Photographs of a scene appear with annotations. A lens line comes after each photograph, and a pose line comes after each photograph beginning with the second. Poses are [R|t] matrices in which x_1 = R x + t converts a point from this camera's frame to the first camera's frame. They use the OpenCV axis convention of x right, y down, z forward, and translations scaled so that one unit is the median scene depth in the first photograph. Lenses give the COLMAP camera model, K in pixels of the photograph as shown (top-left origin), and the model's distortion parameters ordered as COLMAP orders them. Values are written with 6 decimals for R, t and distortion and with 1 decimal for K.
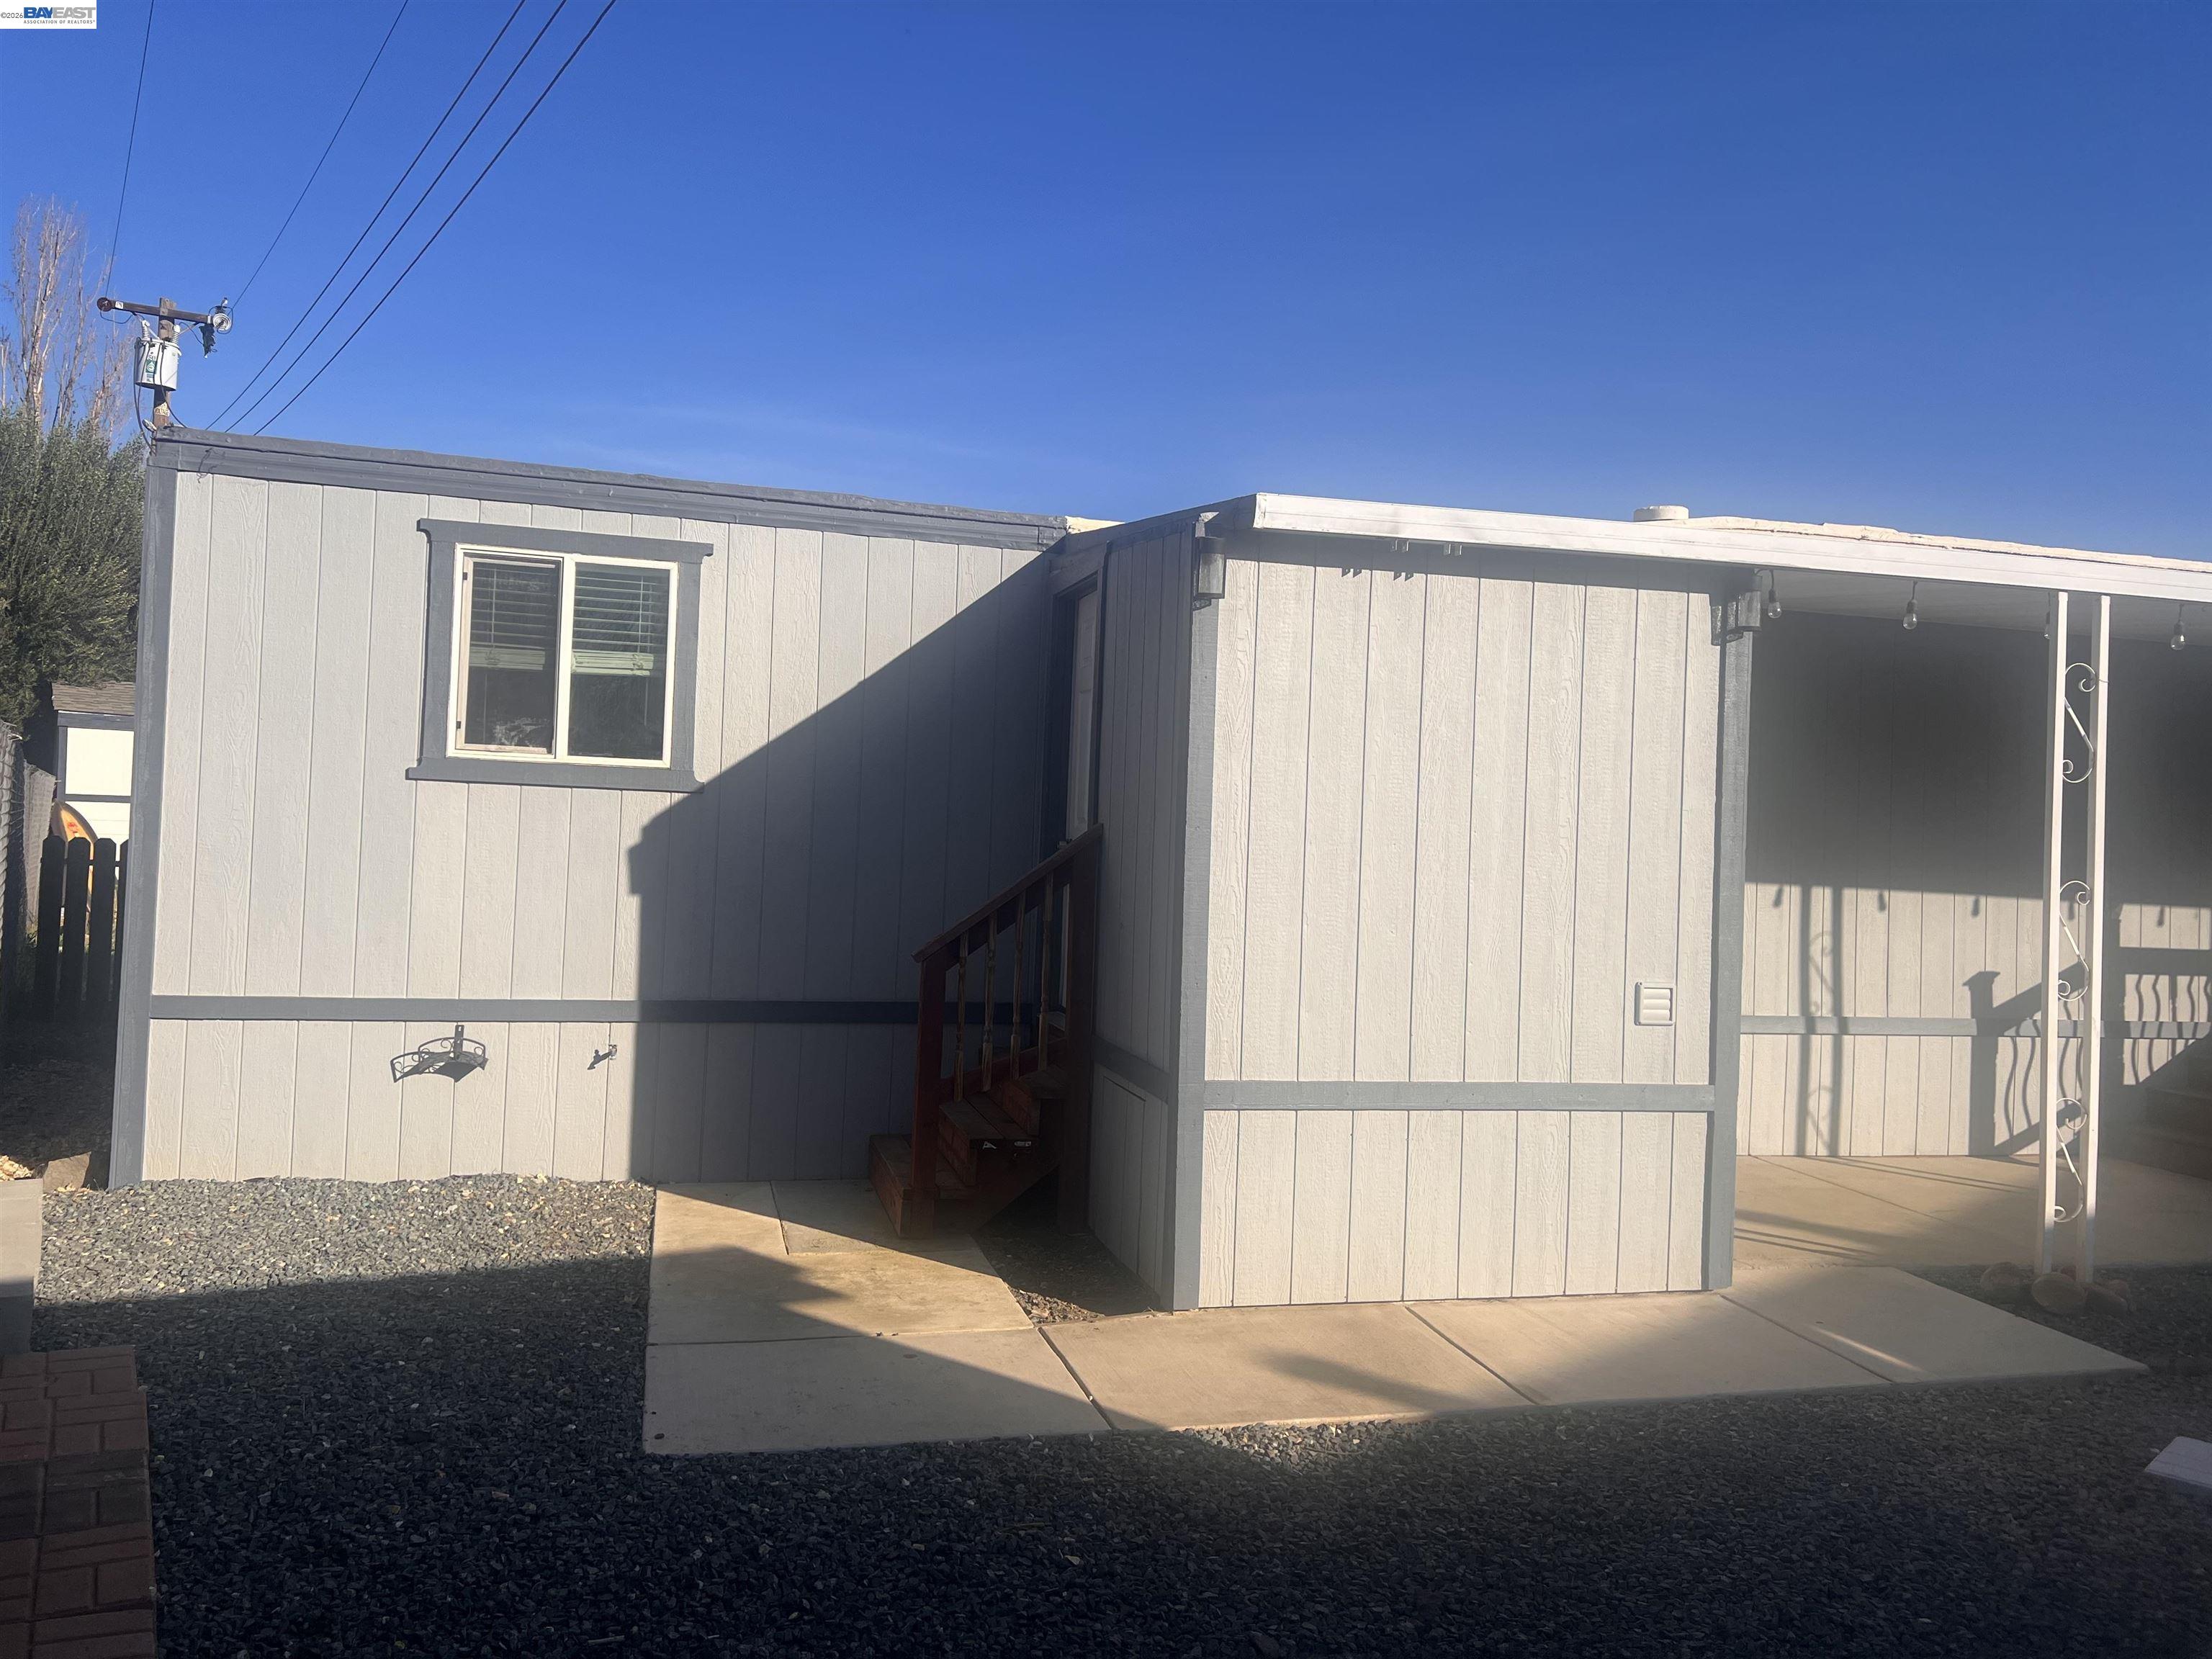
lens RADIAL K [[1675.6, 0, 1098.3], [0, 1675.6, 814.1], [0, 0, 1]] dist [0.071754, -0.084695]
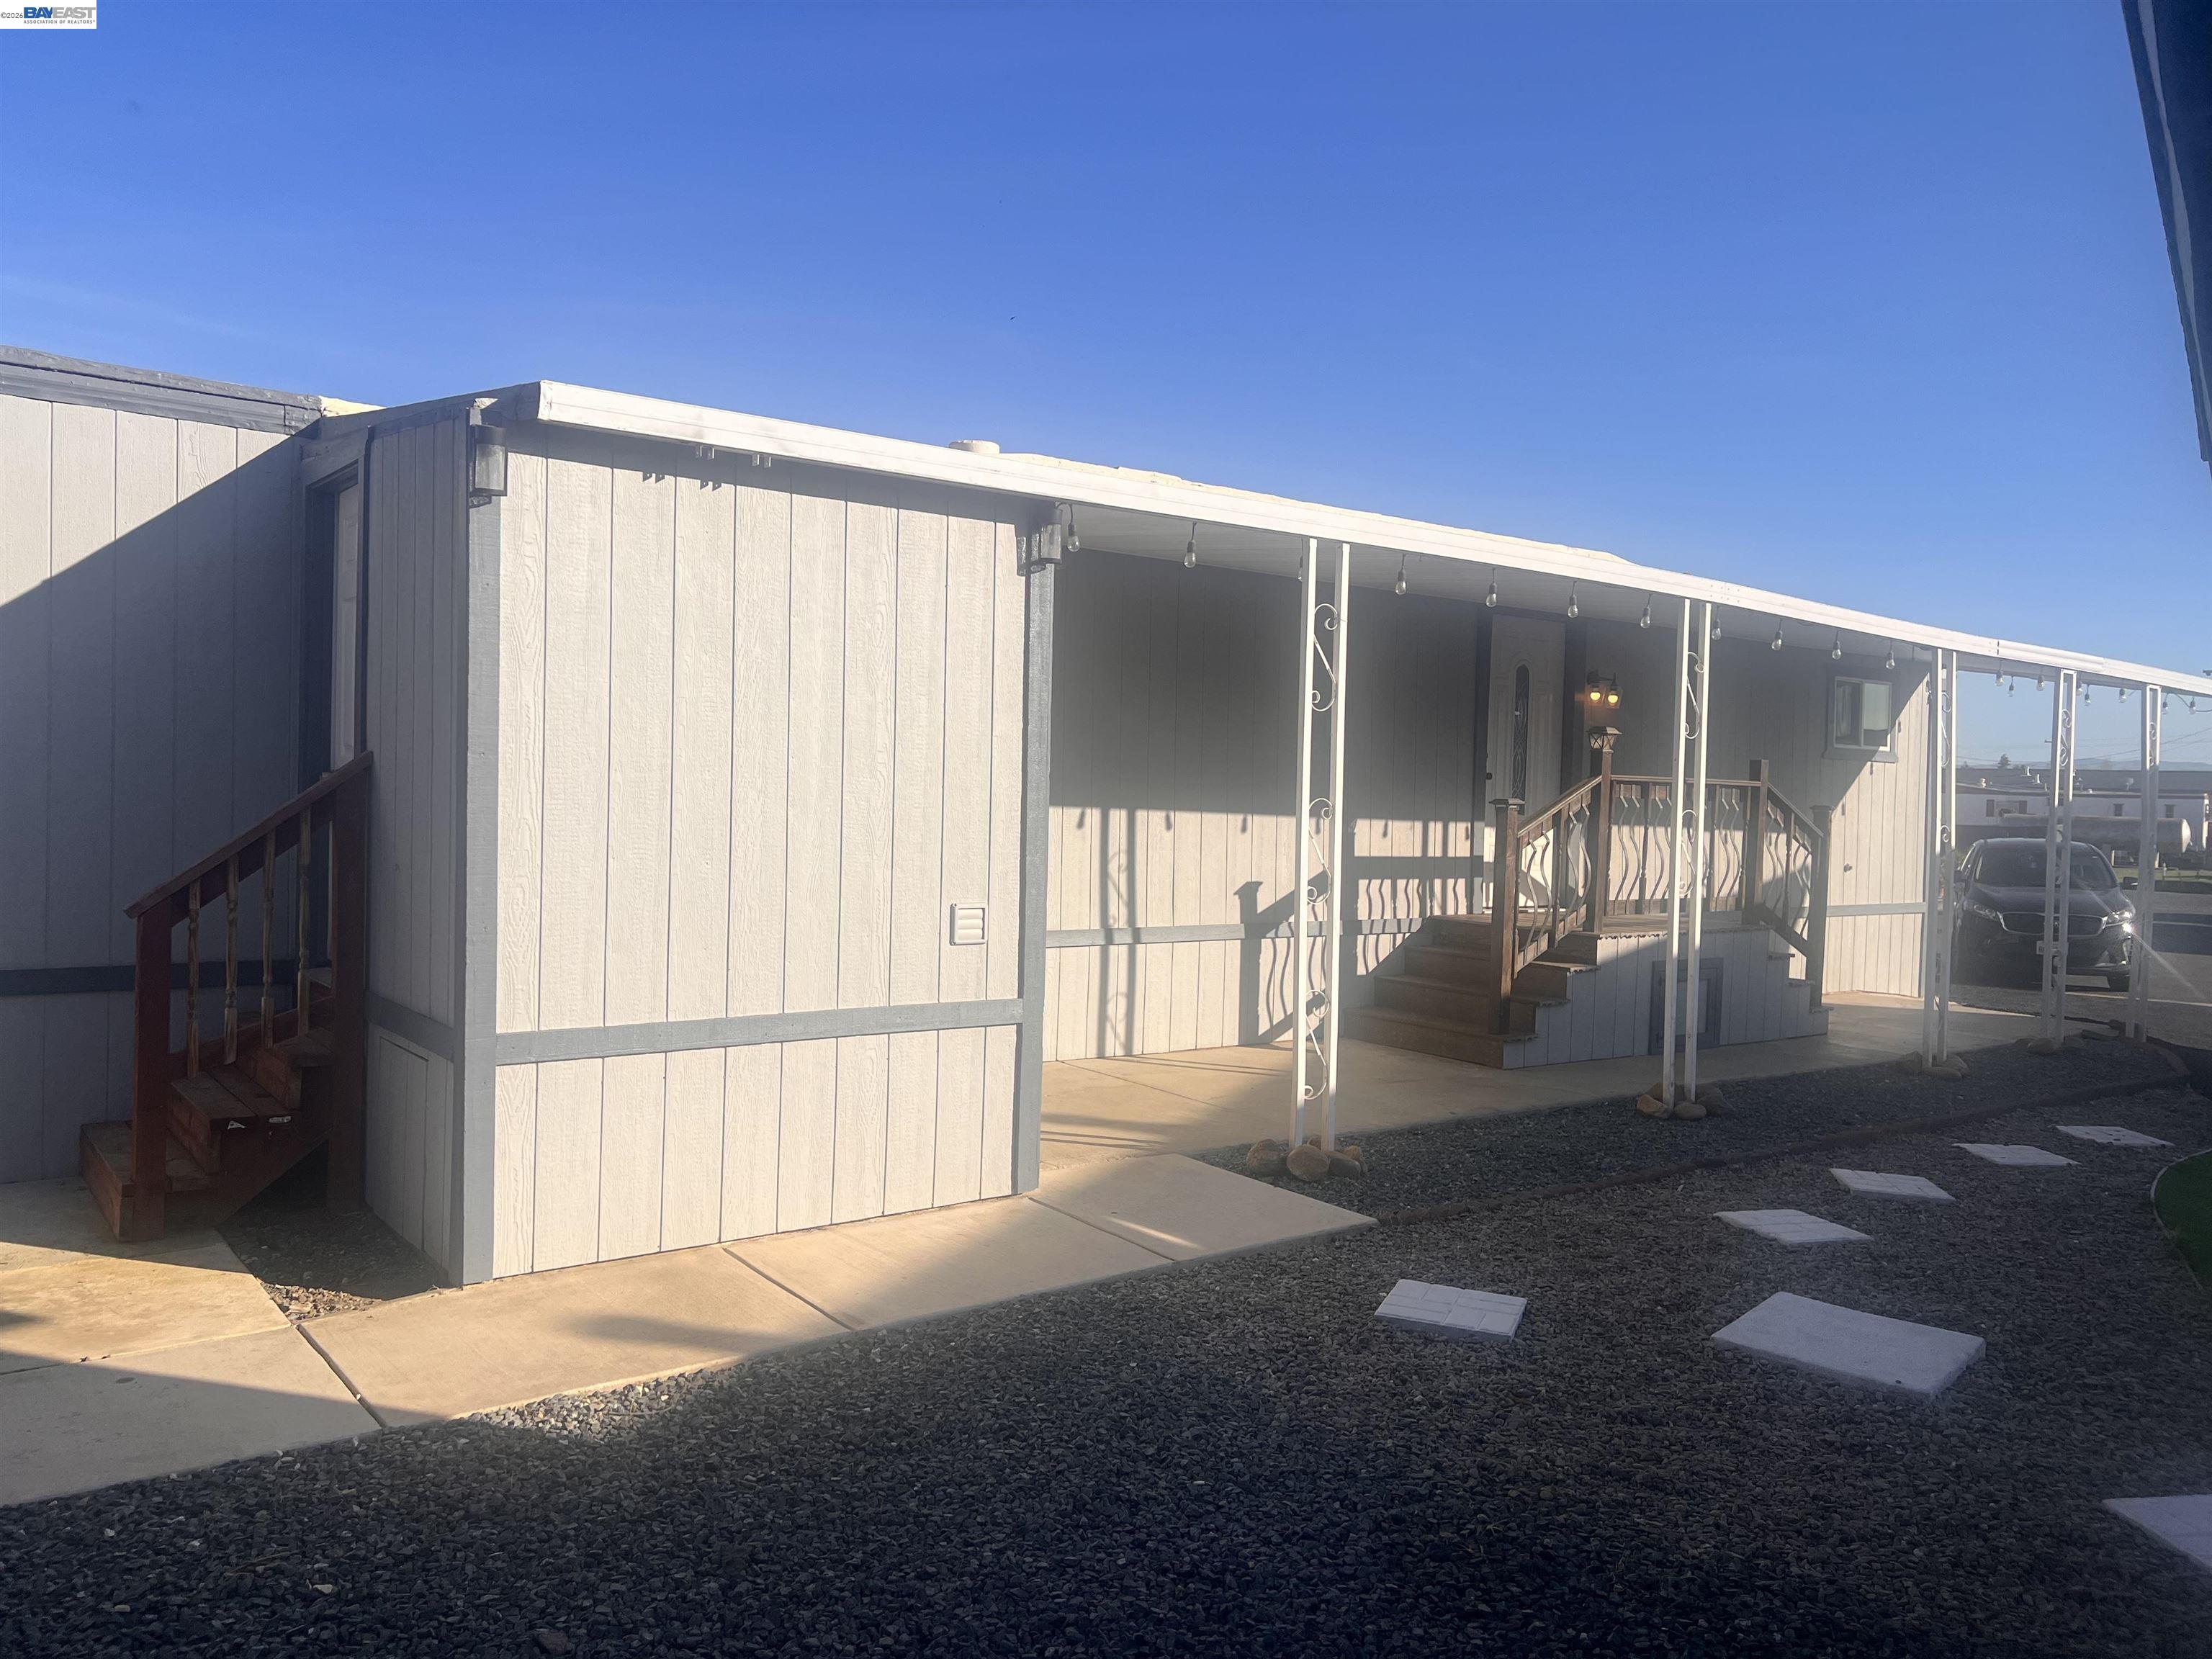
lens RADIAL K [[1675.6, 0, 1107.0], [0, 1675.6, 831.4], [0, 0, 1]] dist [0.071754, -0.084695]
pose [[0.923099, -0.023222, 0.383862, 0.018772], [0.003737, 0.998670, 0.051429, 0.004095], [-0.384545, -0.046040, 0.921957, 0.033398]]
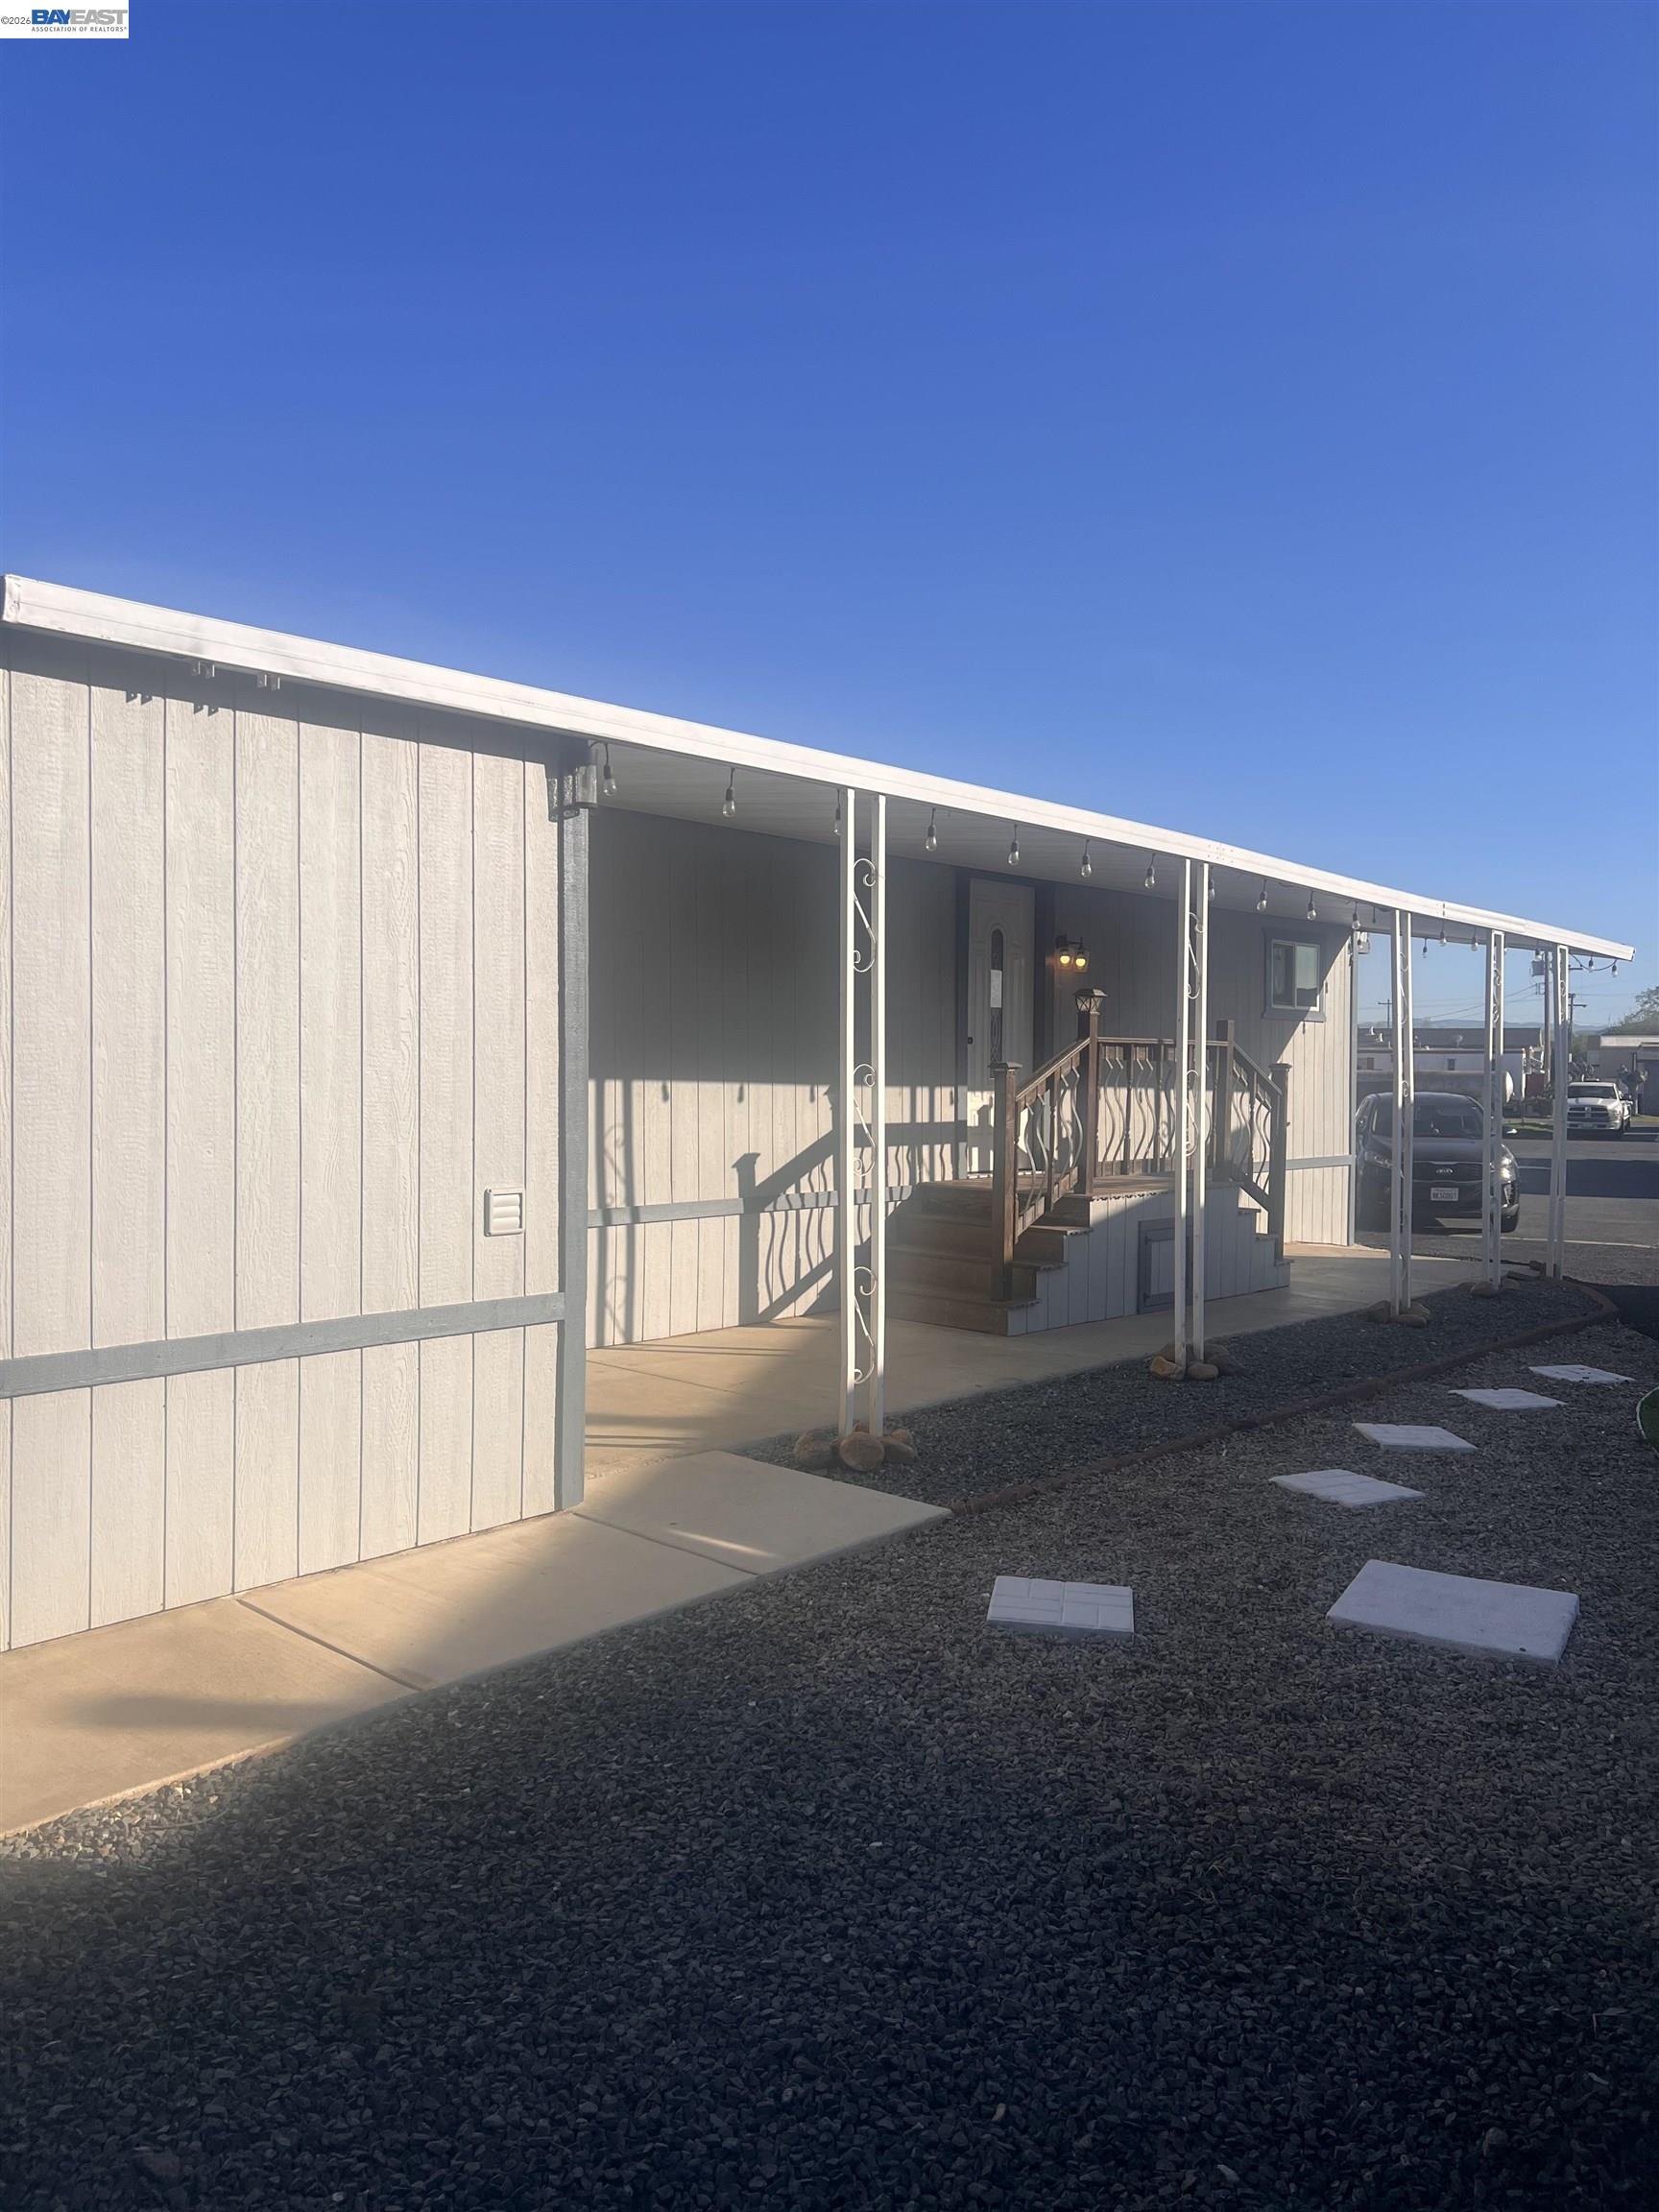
lens RADIAL K [[1675.6, 0, 823.8], [0, 1675.6, 1097.7], [0, 0, 1]] dist [0.071754, -0.084695]
pose [[0.835627, -0.041471, 0.547730, -0.022892], [0.015894, 0.998554, 0.051358, 0.006835], [-0.549068, -0.034211, 0.835077, 0.152421]]
